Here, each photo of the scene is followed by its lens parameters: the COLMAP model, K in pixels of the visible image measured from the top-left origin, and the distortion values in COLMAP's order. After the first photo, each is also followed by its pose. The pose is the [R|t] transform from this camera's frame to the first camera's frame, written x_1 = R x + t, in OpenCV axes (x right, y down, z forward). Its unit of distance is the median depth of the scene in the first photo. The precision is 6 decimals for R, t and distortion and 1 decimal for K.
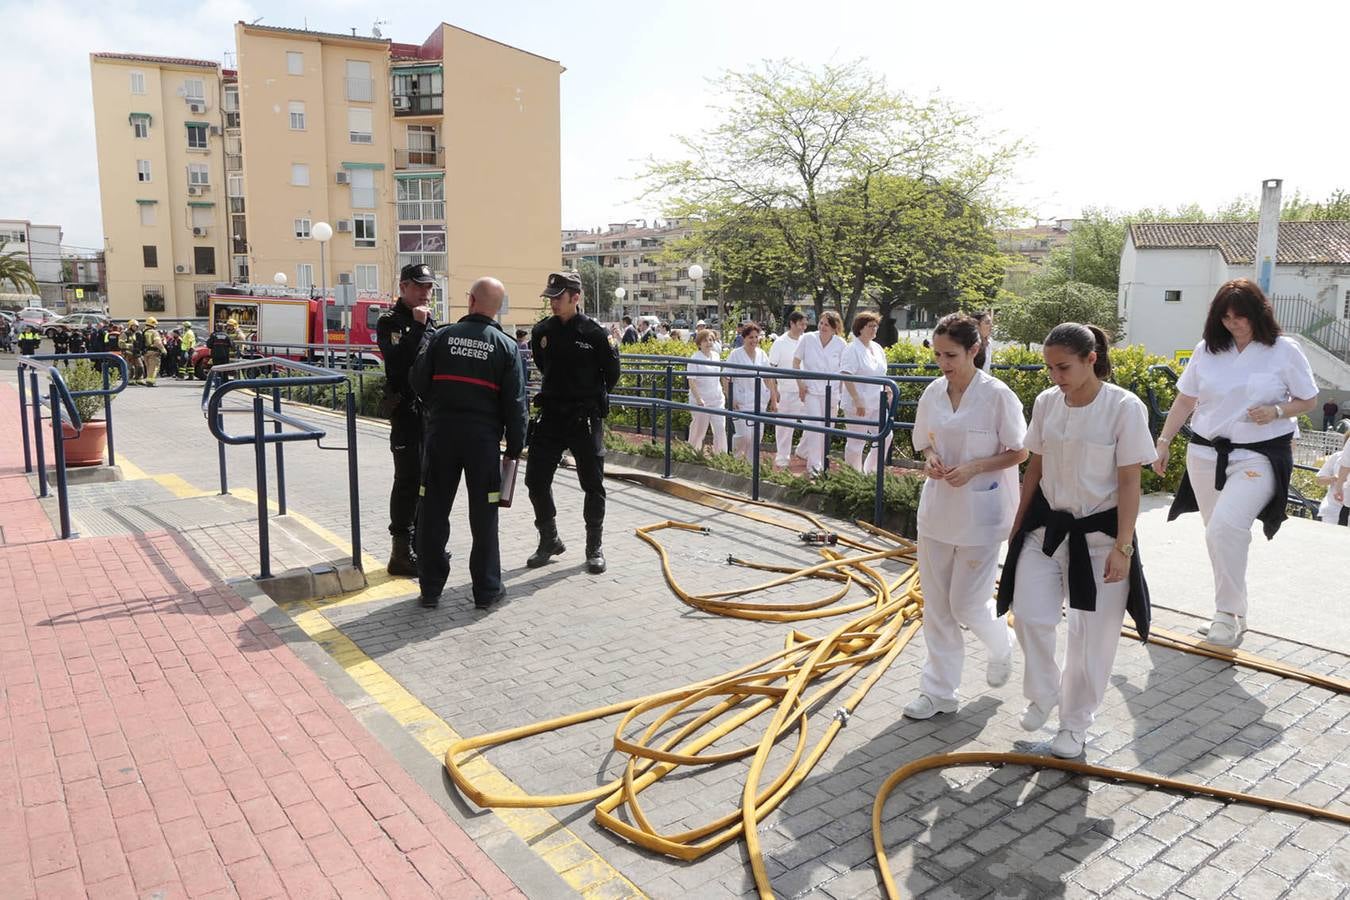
lens RADIAL K [[991.6, 0, 674.9], [0, 991.6, 413.8], [0, 0, 1]] dist [-0.000114, 0.002600]
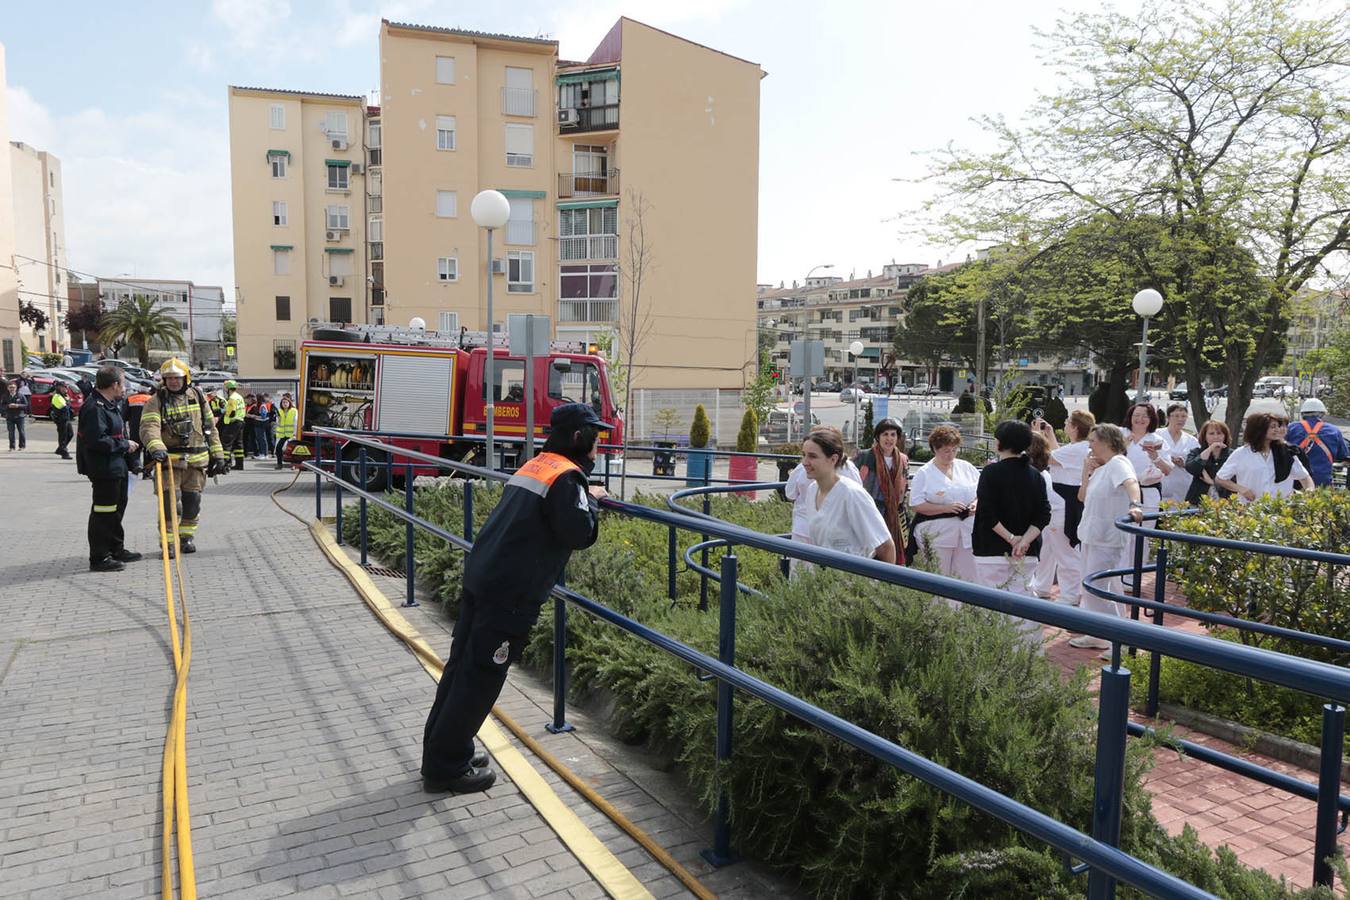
lens RADIAL K [[897.2, 0, 655.2], [0, 897.2, 428.6], [0, 0, 1]] dist [-0.020784, 0.000030]
pose [[0.992151, 0.015545, -0.124076, -0.106393], [-0.020630, 0.998995, -0.039802, -0.027980], [0.123333, 0.042049, 0.991474, 0.280071]]
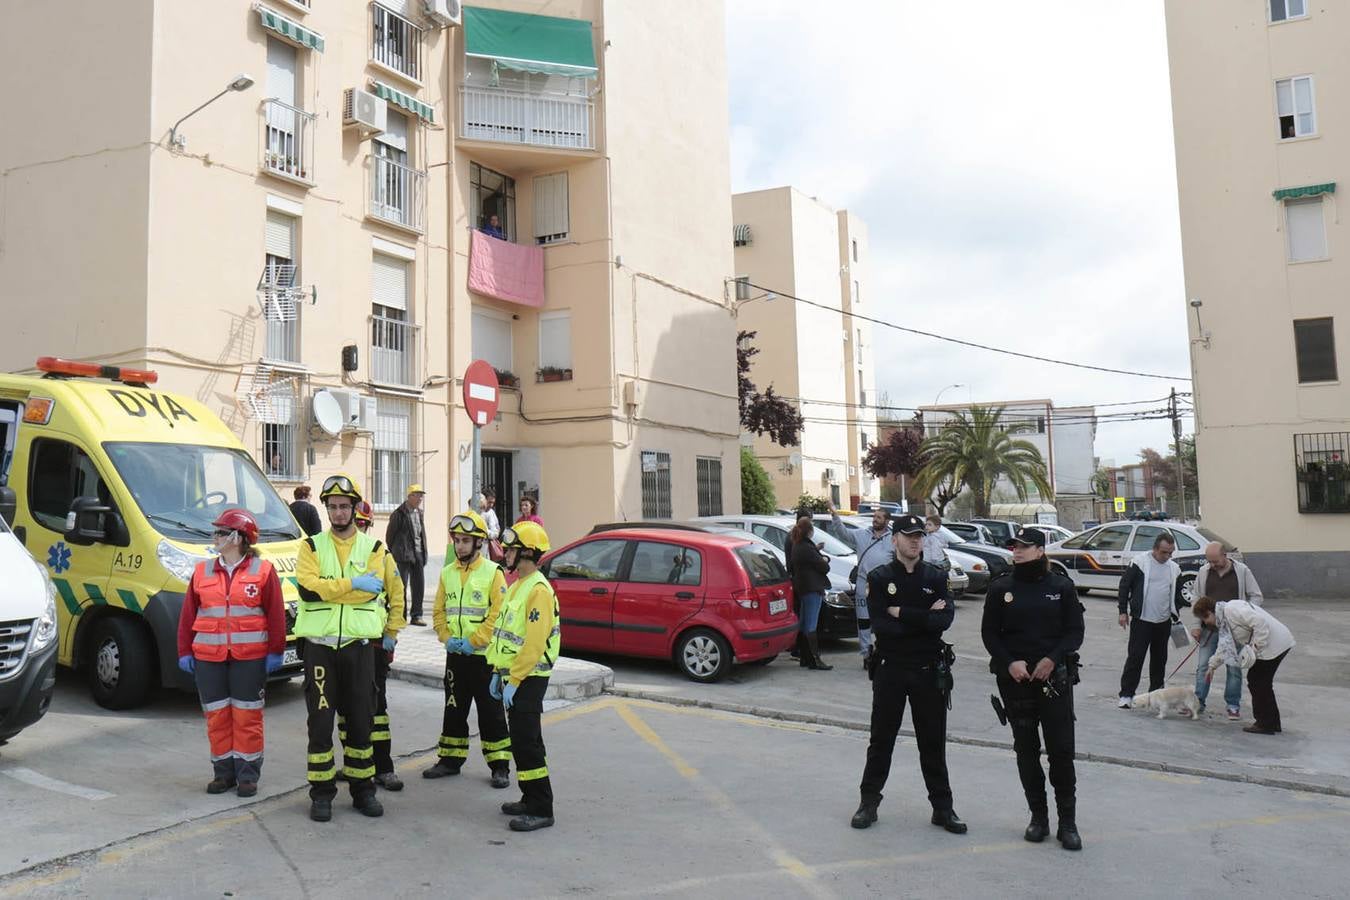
lens RADIAL K [[1137.4, 0, 675.0], [0, 1137.4, 450.0], [0, 0, 1]] dist [-0.116174, 0.082231]
pose [[0.612183, -0.071887, -0.787442, -0.426976], [-0.078860, 0.985343, -0.151262, -0.060032], [0.786774, 0.154698, 0.597541, 0.706164]]
